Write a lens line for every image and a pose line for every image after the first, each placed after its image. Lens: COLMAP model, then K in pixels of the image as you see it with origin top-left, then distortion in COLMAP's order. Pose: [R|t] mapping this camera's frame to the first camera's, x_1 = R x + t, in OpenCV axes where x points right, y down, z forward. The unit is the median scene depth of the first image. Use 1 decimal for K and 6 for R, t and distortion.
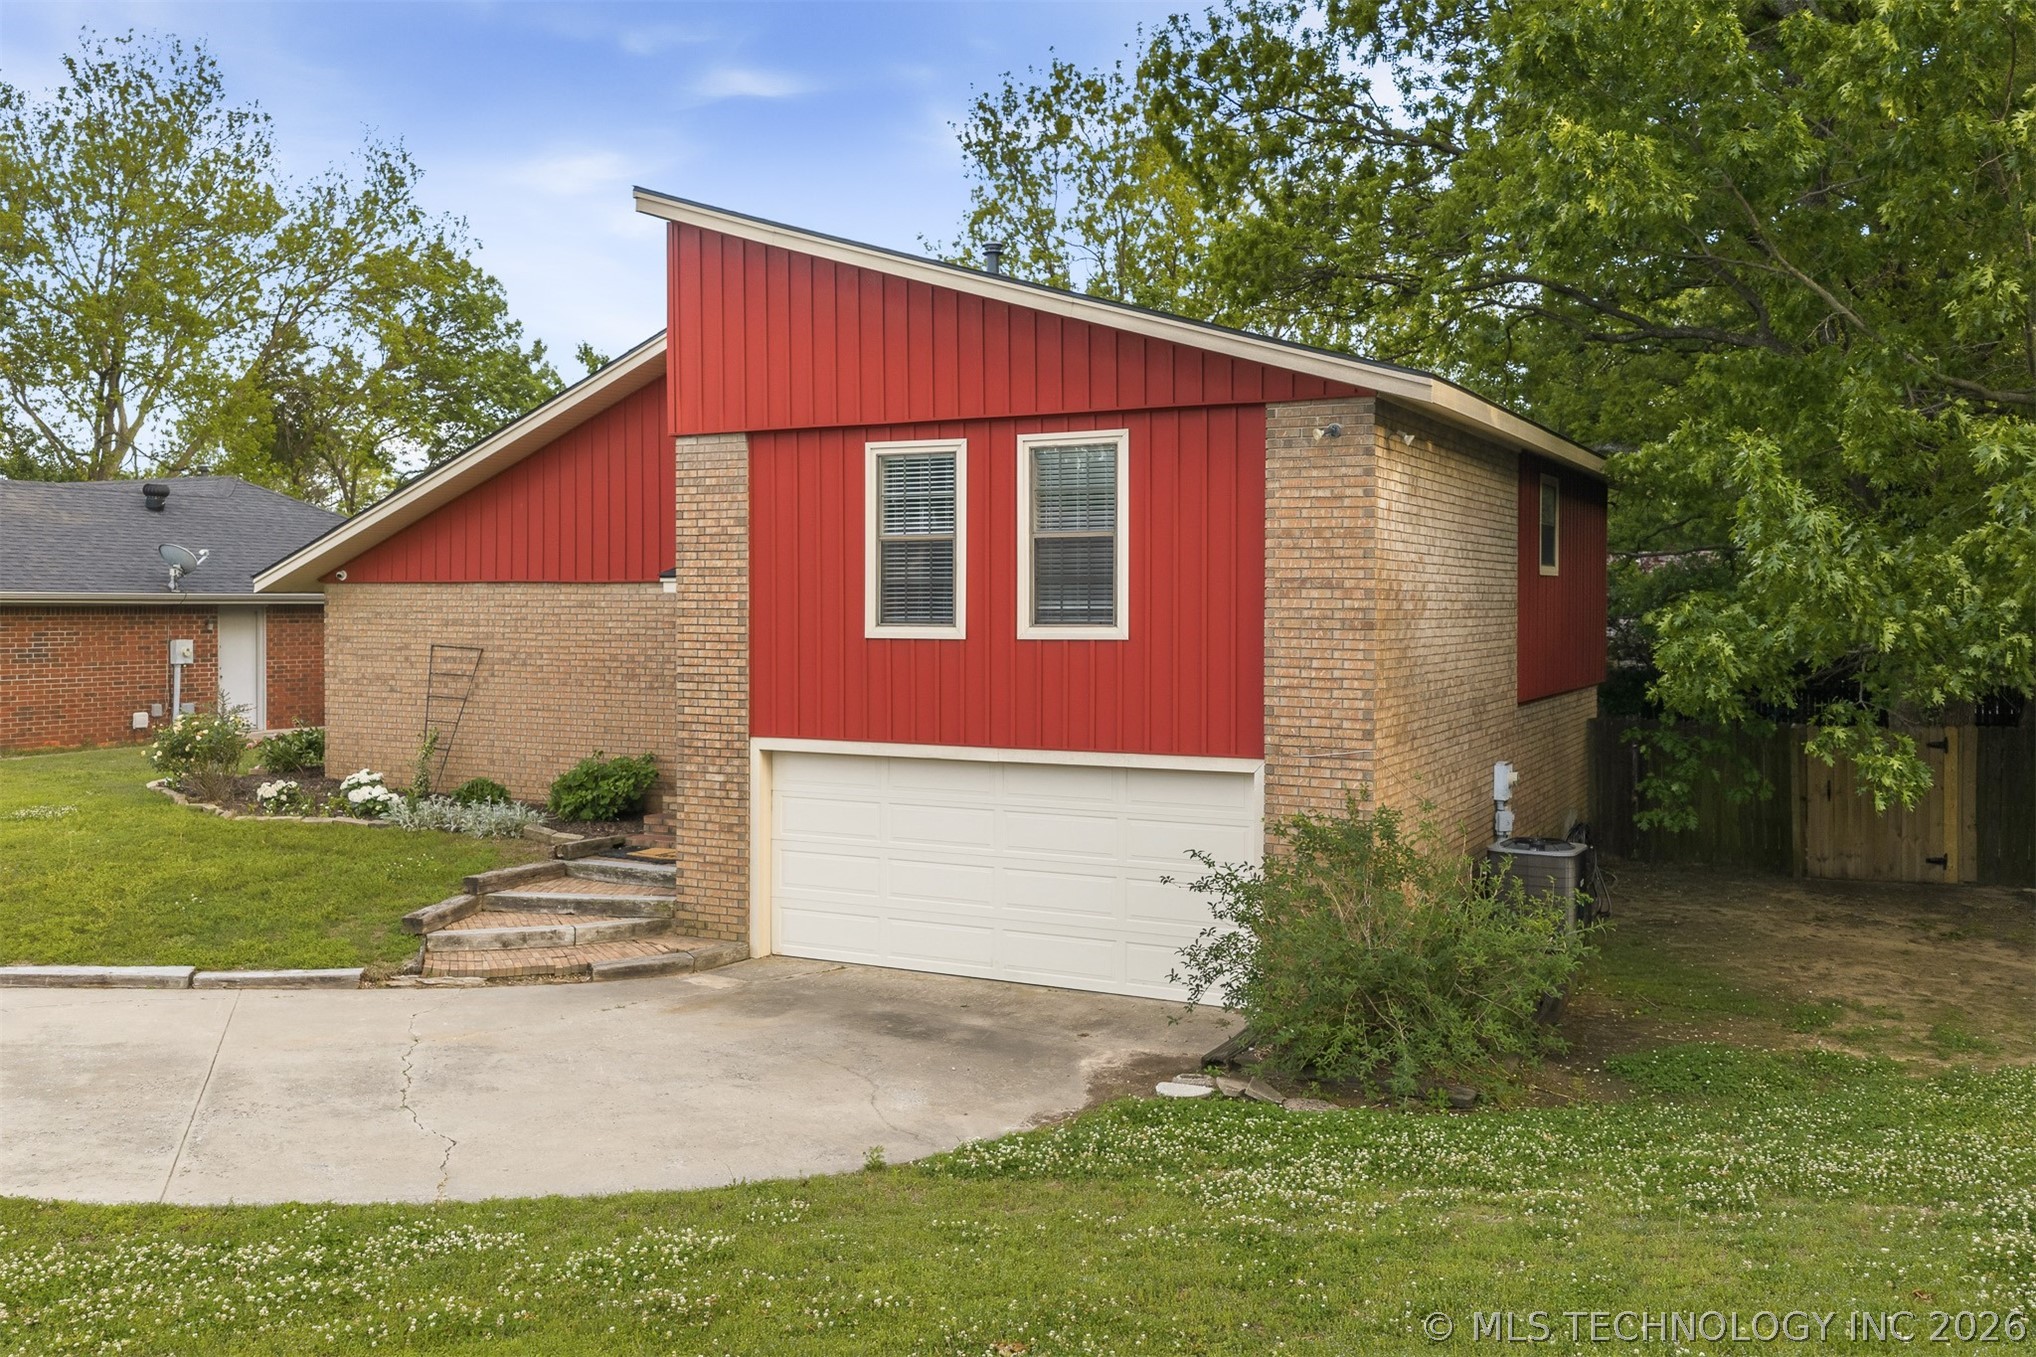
lens RADIAL K [[1696.2, 0, 1013.9], [0, 1696.2, 657.9], [0, 0, 1]] dist [0.017893, -0.034301]
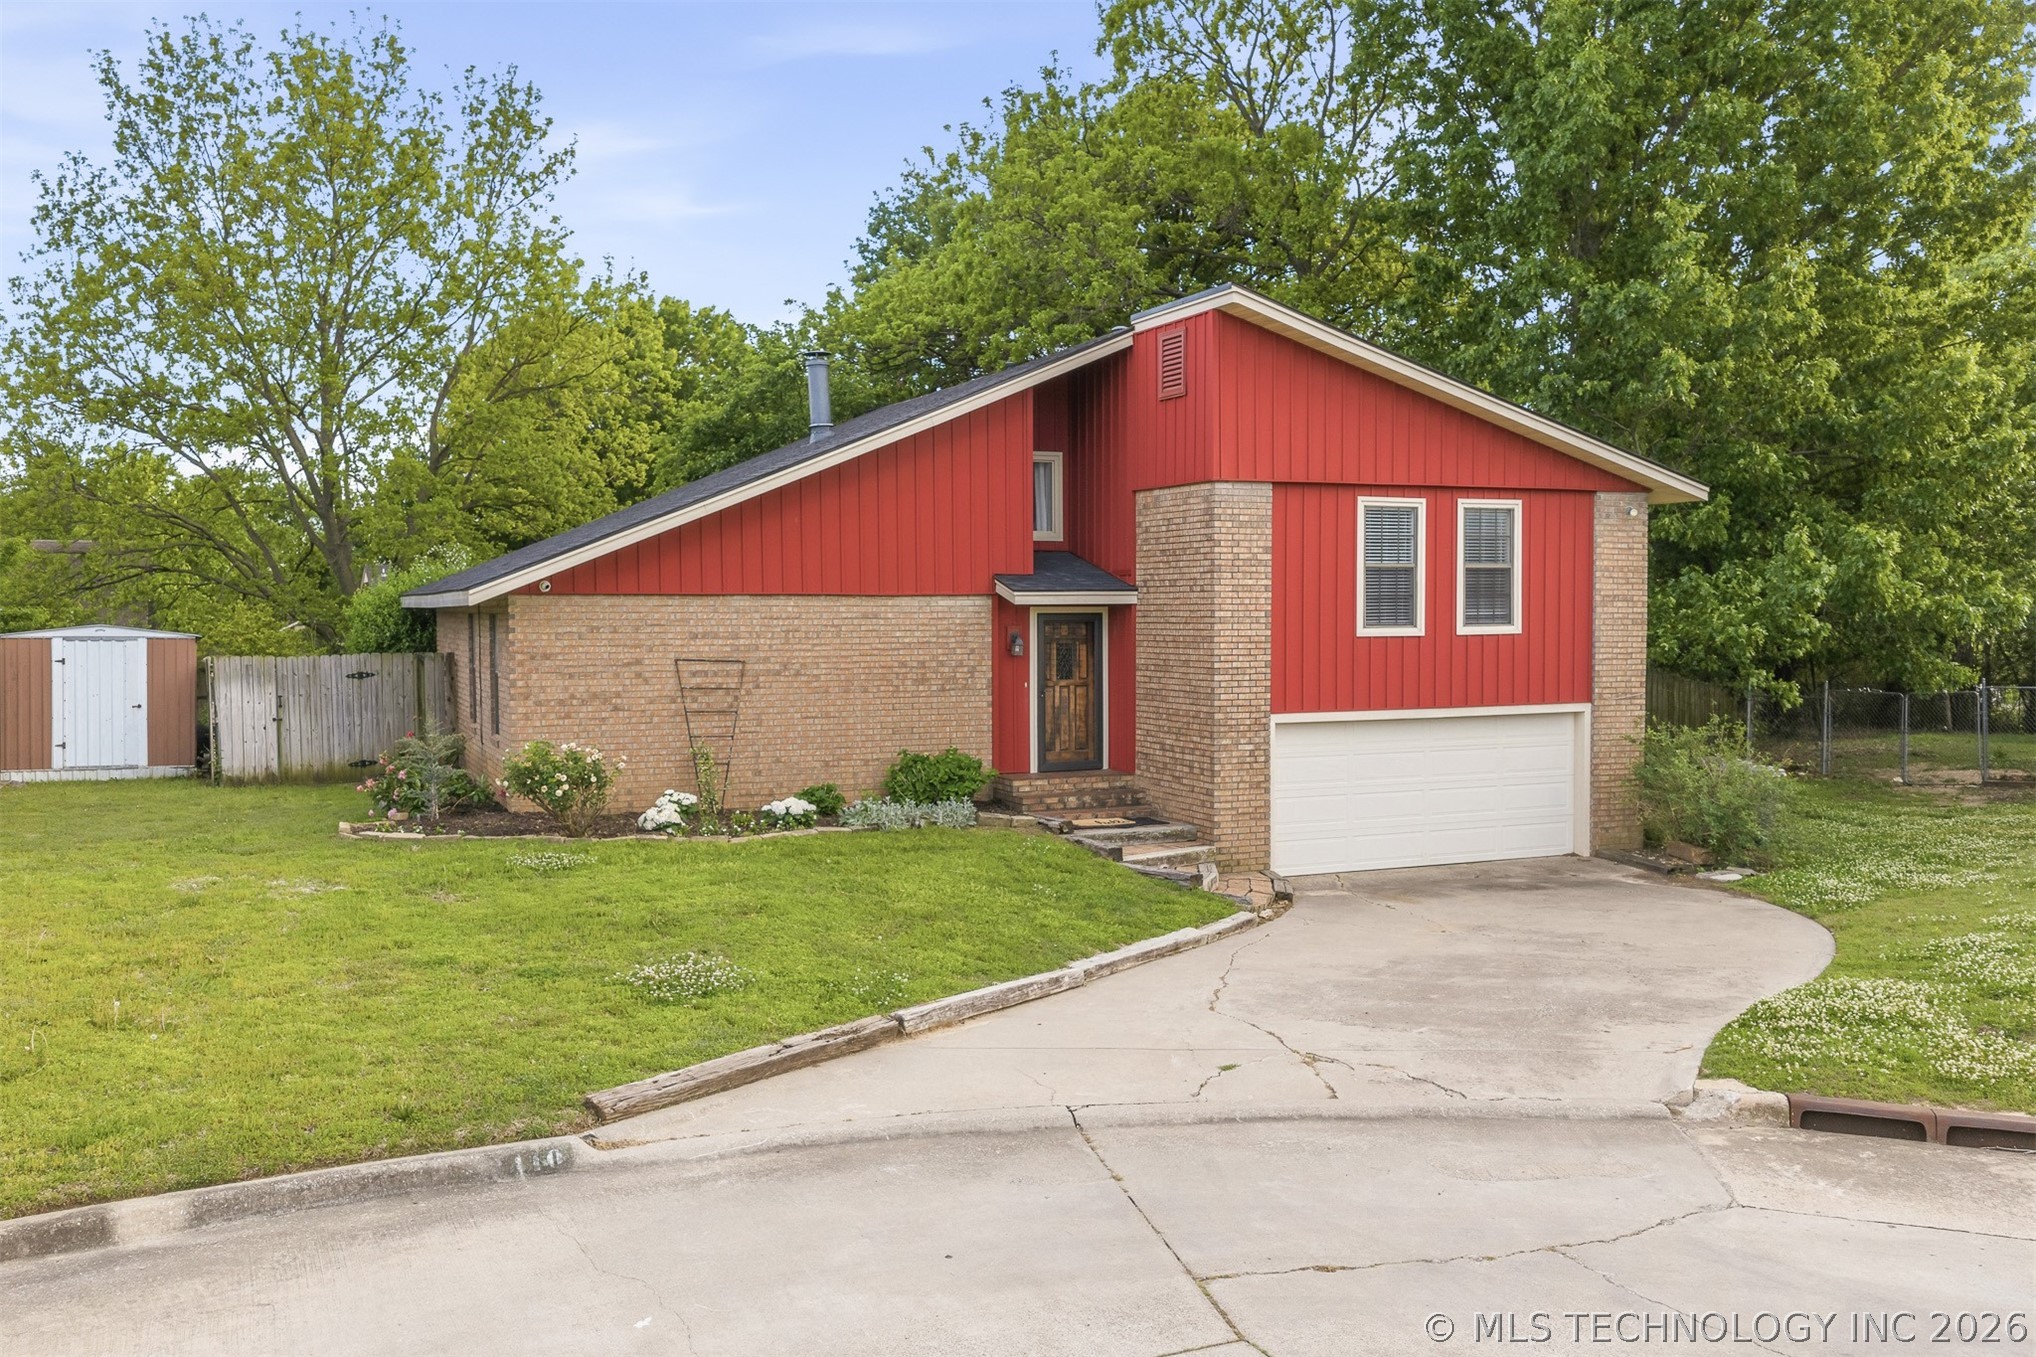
lens RADIAL K [[1696.2, 0, 975.0], [0, 1696.2, 713.4], [0, 0, 1]] dist [0.017893, -0.034301]
pose [[0.638845, -0.051174, 0.767632, -1.369445], [0.030986, 0.998687, 0.040790, -0.015270], [-0.768711, -0.002273, 0.639592, 0.349020]]
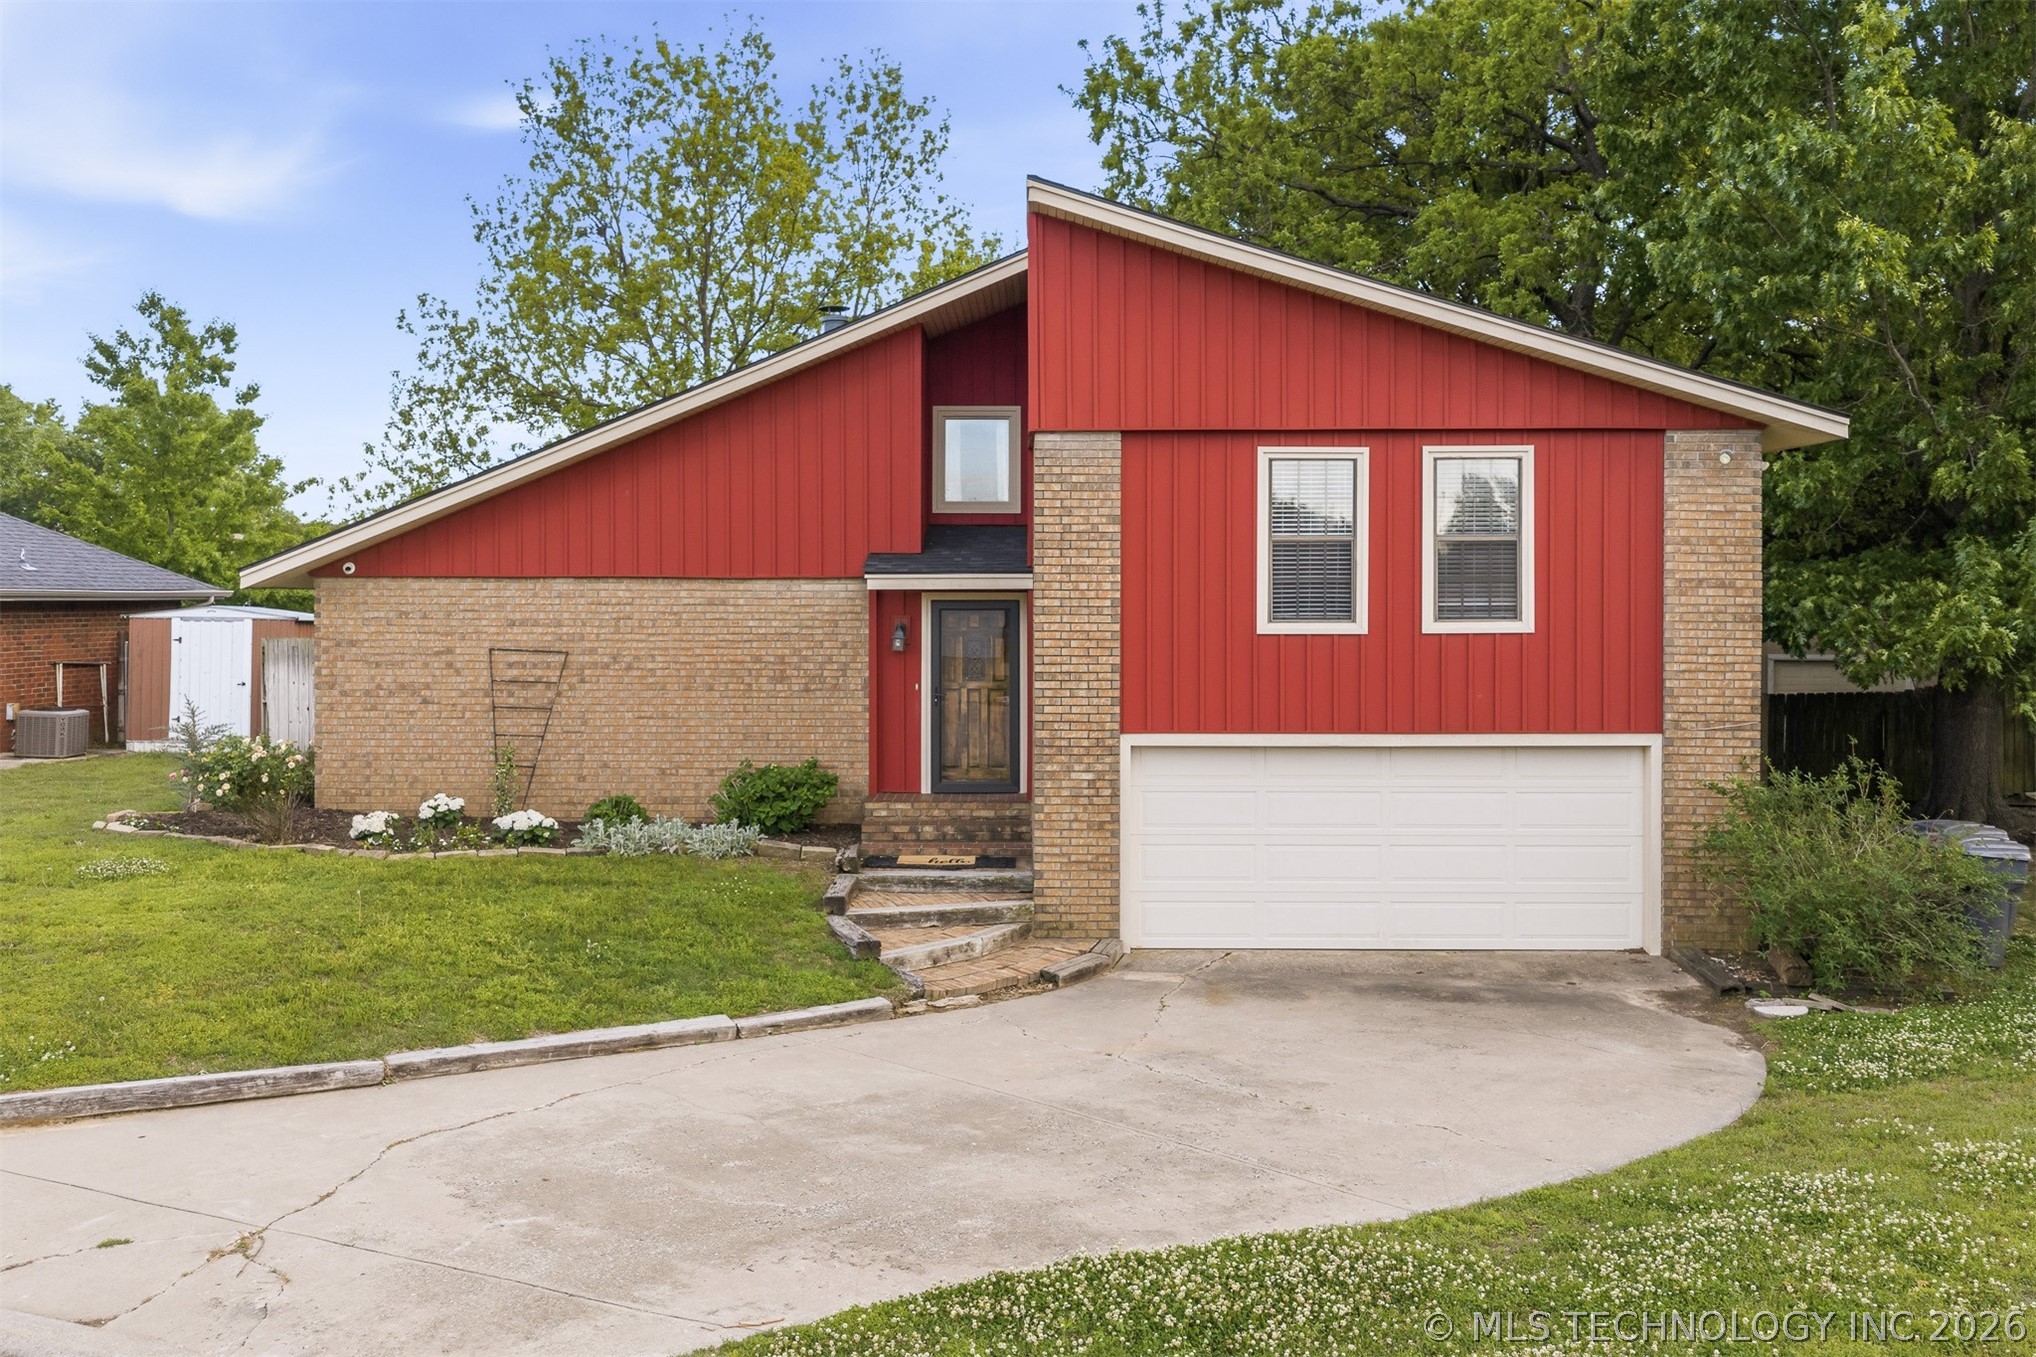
lens RADIAL K [[1696.2, 0, 1001.5], [0, 1696.2, 650.2], [0, 0, 1]] dist [0.017893, -0.034301]
pose [[0.894720, -0.015080, 0.446372, -0.696467], [0.015536, 0.999876, 0.002639, -0.006942], [-0.446356, 0.004573, 0.894844, 0.137341]]
